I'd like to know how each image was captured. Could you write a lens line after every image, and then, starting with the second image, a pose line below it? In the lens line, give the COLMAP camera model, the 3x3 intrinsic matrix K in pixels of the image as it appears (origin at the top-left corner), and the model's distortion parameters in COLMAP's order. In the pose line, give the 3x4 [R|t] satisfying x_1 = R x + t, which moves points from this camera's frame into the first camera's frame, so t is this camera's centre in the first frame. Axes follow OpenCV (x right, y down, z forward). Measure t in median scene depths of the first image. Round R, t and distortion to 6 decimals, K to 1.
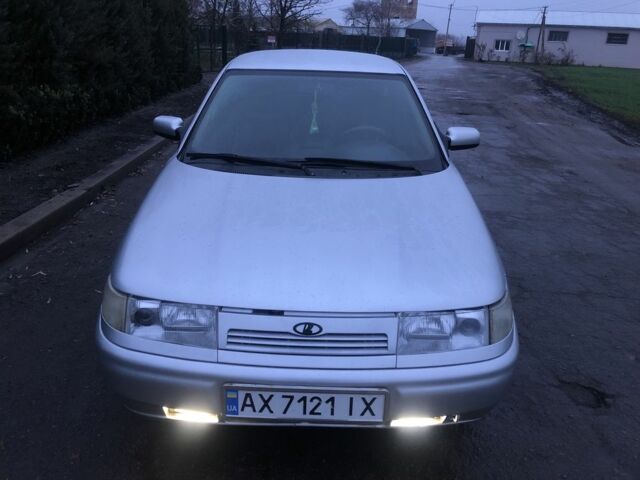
lens RADIAL K [[508.6, 0, 320.0], [0, 508.6, 240.0], [0, 0, 1]] dist [0.021467, -0.003388]
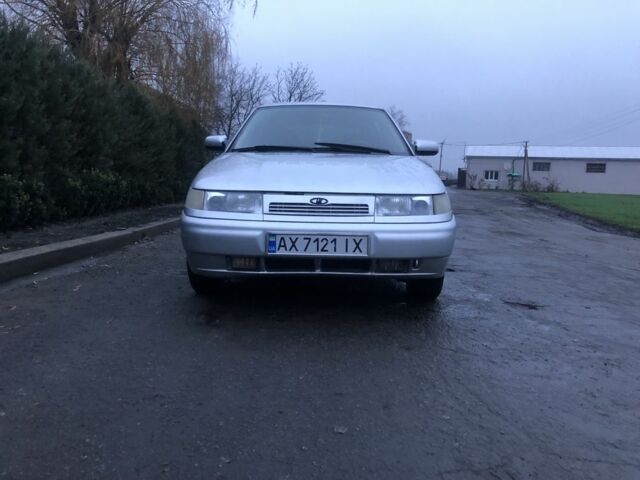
lens RADIAL K [[516.9, 0, 332.9], [0, 516.9, 241.7], [0, 0, 1]] dist [0.007960, 0.002467]
pose [[0.999682, -0.016800, 0.018786, -0.008494], [0.020968, 0.967992, -0.250104, 0.480085], [-0.013983, 0.250418, 0.968037, -0.379918]]
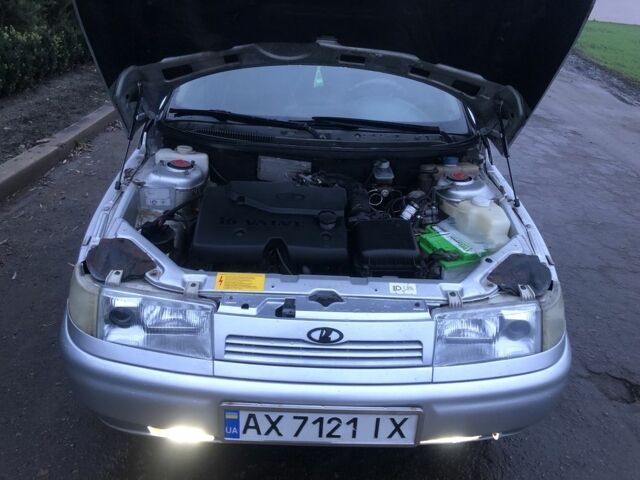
lens RADIAL K [[508.6, 0, 320.0], [0, 508.6, 240.0], [0, 0, 1]] dist [0.021467, -0.003388]
pose [[0.999515, 0.008419, 0.029977, -0.038964], [-0.010989, 0.996182, 0.086608, -0.031217], [-0.029134, -0.086895, 0.995791, 0.139251]]
